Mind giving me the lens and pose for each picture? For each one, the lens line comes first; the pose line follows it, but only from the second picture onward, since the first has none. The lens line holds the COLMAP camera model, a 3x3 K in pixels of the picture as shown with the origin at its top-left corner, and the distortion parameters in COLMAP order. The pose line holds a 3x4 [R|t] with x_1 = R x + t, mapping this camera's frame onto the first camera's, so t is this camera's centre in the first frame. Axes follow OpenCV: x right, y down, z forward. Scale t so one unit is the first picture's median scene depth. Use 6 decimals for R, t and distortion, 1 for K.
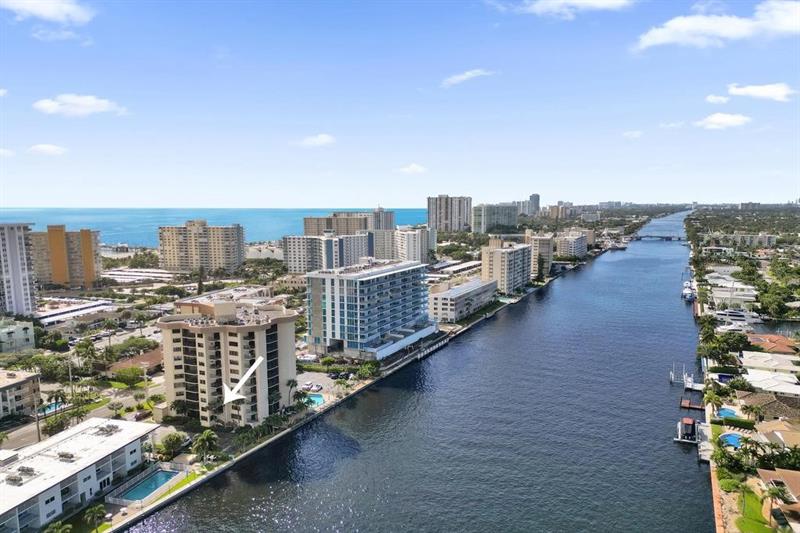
lens RADIAL K [[559.3, 0, 400.5], [0, 559.3, 282.5], [0, 0, 1]] dist [0.080574, -0.078435]
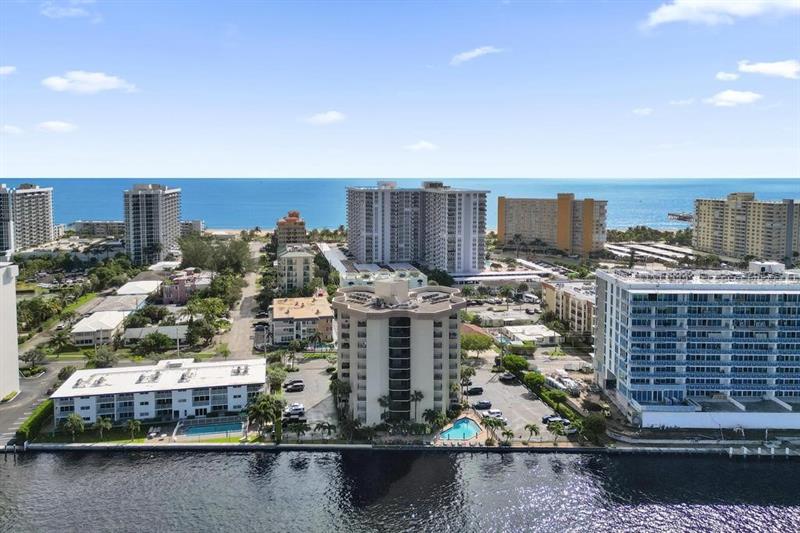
lens RADIAL K [[580.9, 0, 382.9], [0, 580.9, 215.5], [0, 0, 1]] dist [0.021341, -0.003200]
pose [[0.437825, 0.069286, -0.896386, 0.385109], [-0.125511, 0.991973, 0.015371, -0.063828], [0.890256, 0.105776, 0.443007, 0.418265]]
